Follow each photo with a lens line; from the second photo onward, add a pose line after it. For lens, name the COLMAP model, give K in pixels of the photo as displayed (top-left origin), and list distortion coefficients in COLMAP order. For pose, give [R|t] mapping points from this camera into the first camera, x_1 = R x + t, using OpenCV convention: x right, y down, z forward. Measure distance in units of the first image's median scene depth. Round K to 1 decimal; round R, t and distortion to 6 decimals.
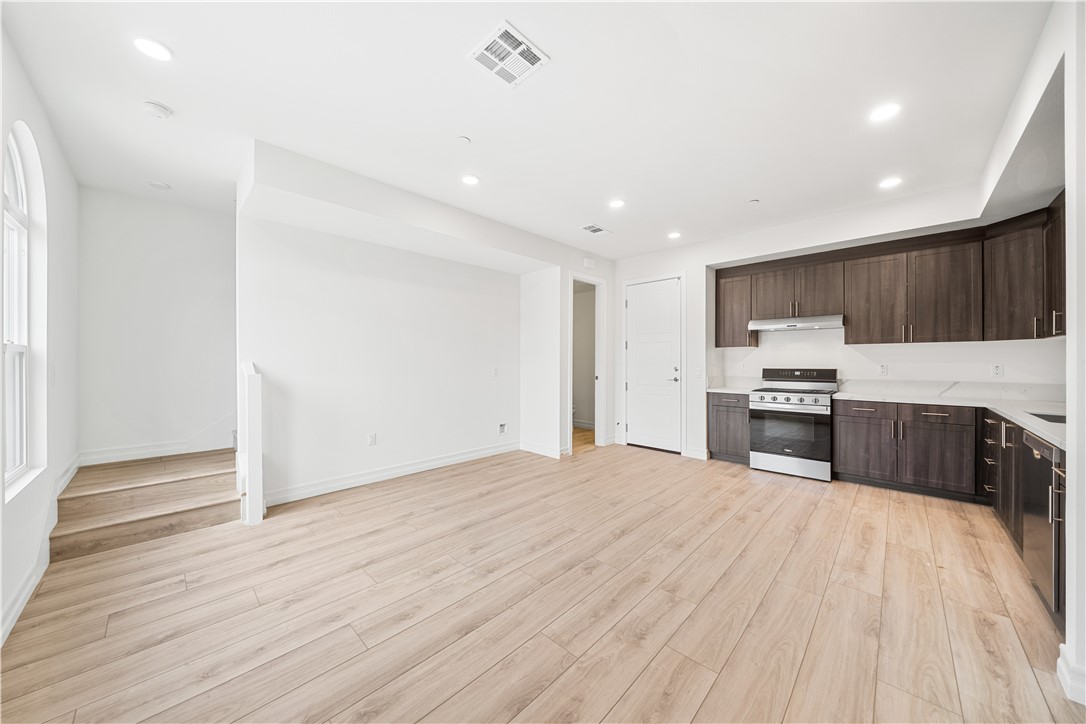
lens RADIAL K [[372.3, 0, 537.2], [0, 372.3, 361.1], [0, 0, 1]] dist [-0.005470, -0.000105]
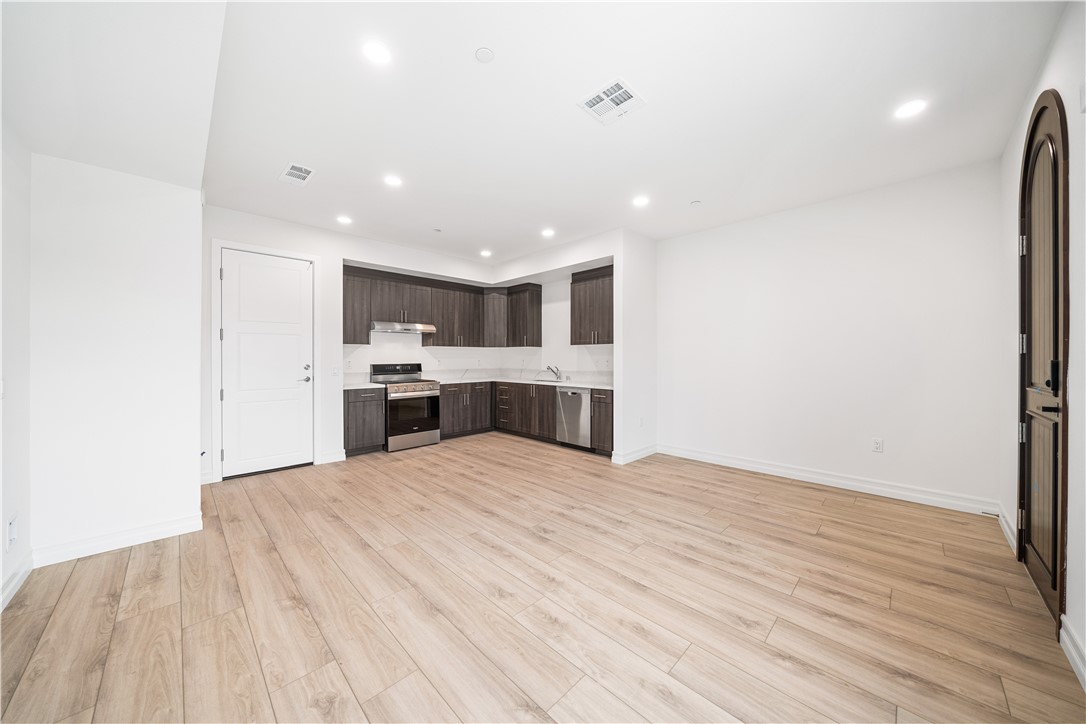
lens RADIAL K [[372.3, 0, 537.2], [0, 372.3, 359.9], [0, 0, 1]] dist [-0.005470, -0.000105]
pose [[0.020922, -0.005641, 0.999765, -0.697505], [0.001512, 0.999983, 0.005611, 0.001351], [-0.999780, 0.001394, 0.020930, 0.664423]]
